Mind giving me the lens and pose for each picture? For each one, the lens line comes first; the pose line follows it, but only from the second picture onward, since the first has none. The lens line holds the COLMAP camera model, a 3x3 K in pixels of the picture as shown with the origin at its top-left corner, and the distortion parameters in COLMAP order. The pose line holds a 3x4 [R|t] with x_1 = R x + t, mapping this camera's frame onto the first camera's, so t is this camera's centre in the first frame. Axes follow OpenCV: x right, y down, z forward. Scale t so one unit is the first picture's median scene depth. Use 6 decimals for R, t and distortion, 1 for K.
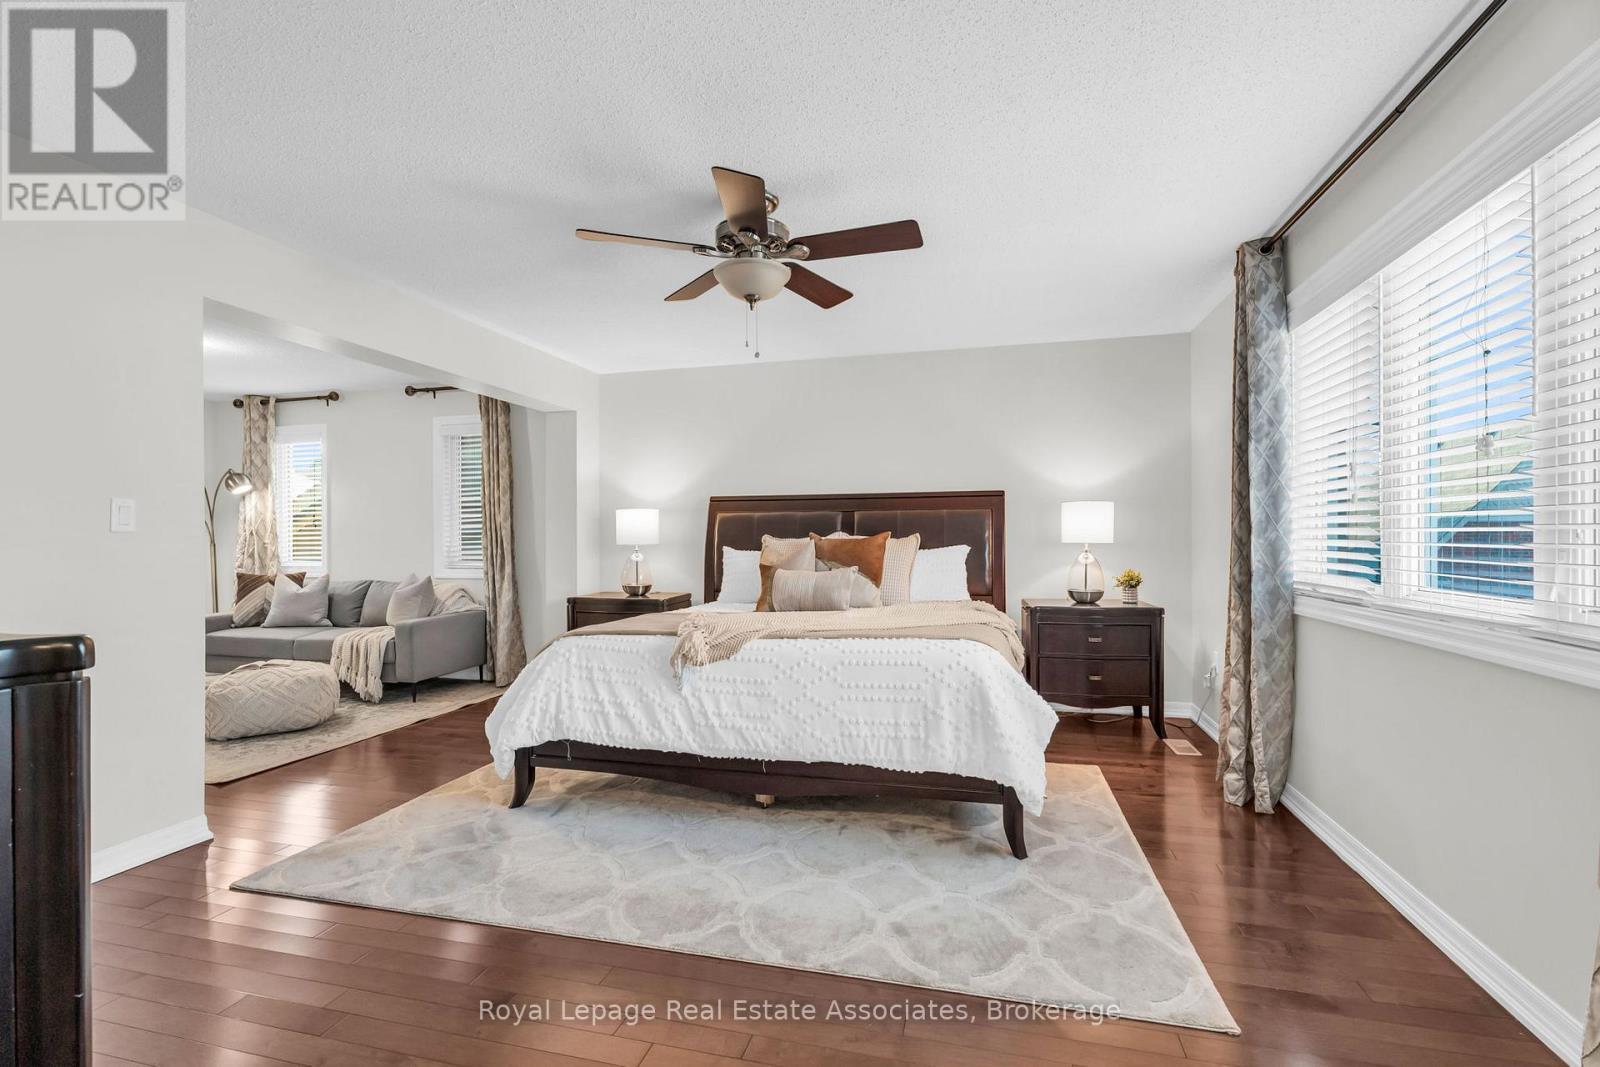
lens RADIAL K [[717.6, 0, 801.9], [0, 717.6, 534.9], [0, 0, 1]] dist [0.002102, -0.001482]
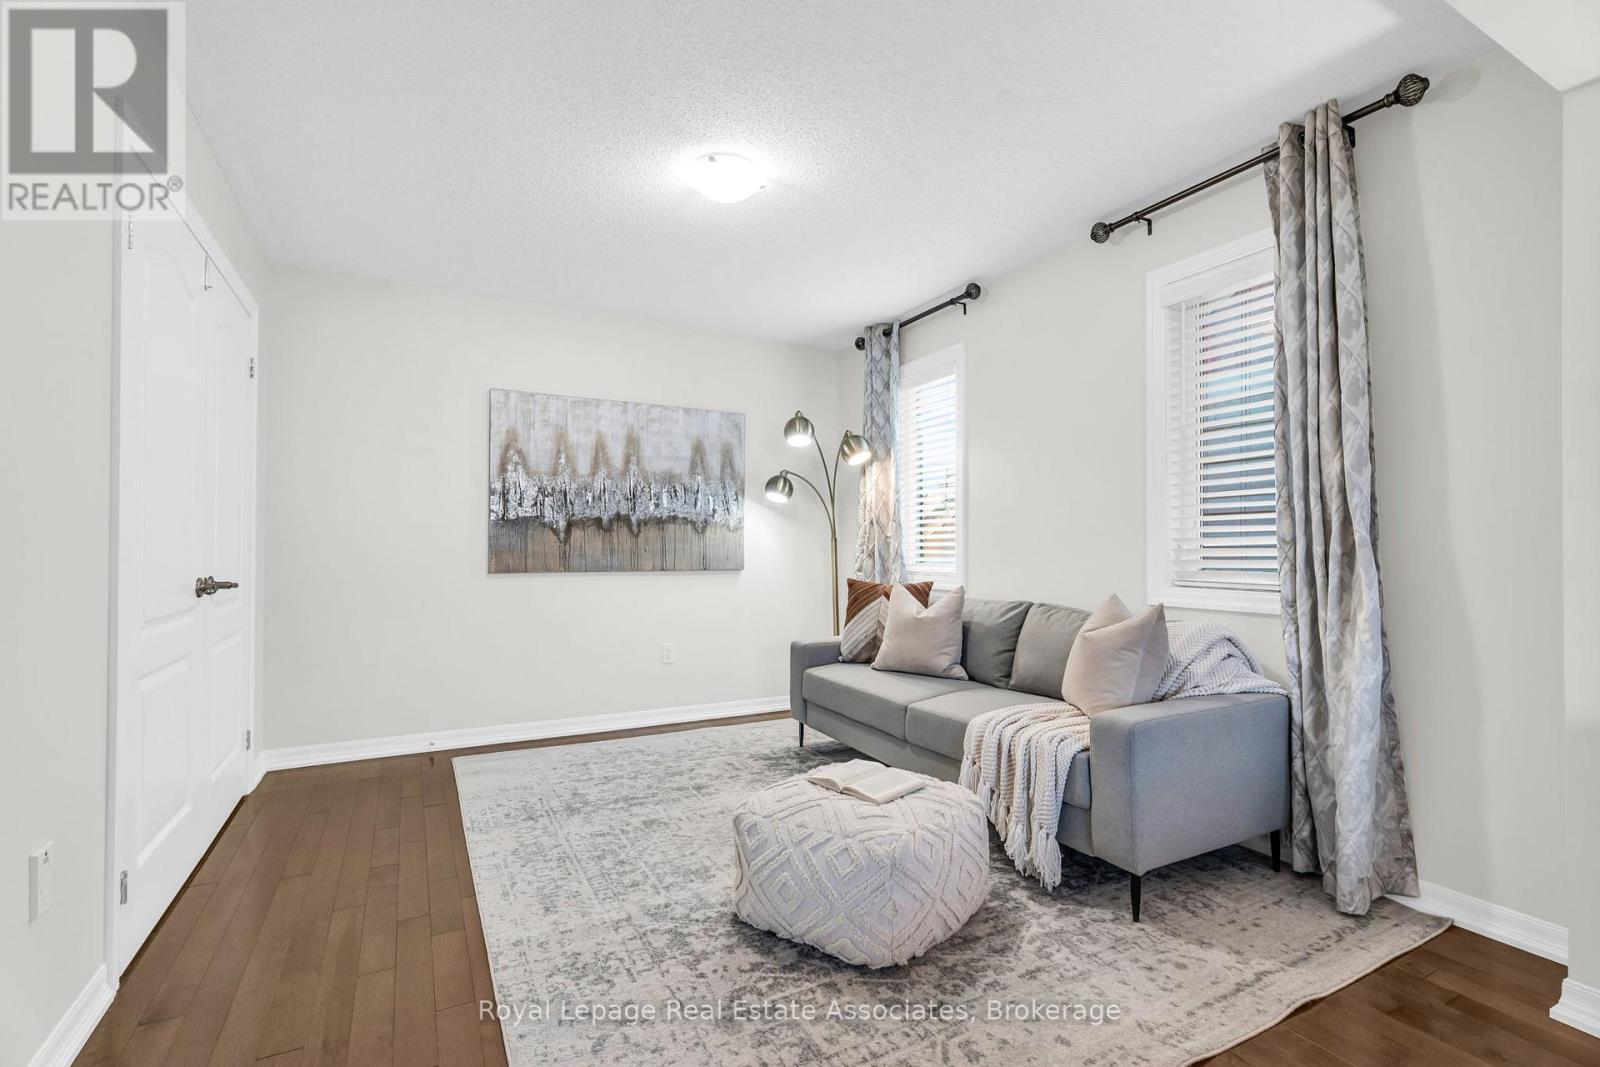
lens RADIAL K [[717.6, 0, 804.3], [0, 717.6, 539.4], [0, 0, 1]] dist [0.002102, -0.001482]
pose [[0.682025, -0.001264, -0.731327, -0.330236], [-0.004763, 0.999970, -0.006170, 0.020794], [0.731313, 0.007691, 0.681999, 0.522261]]
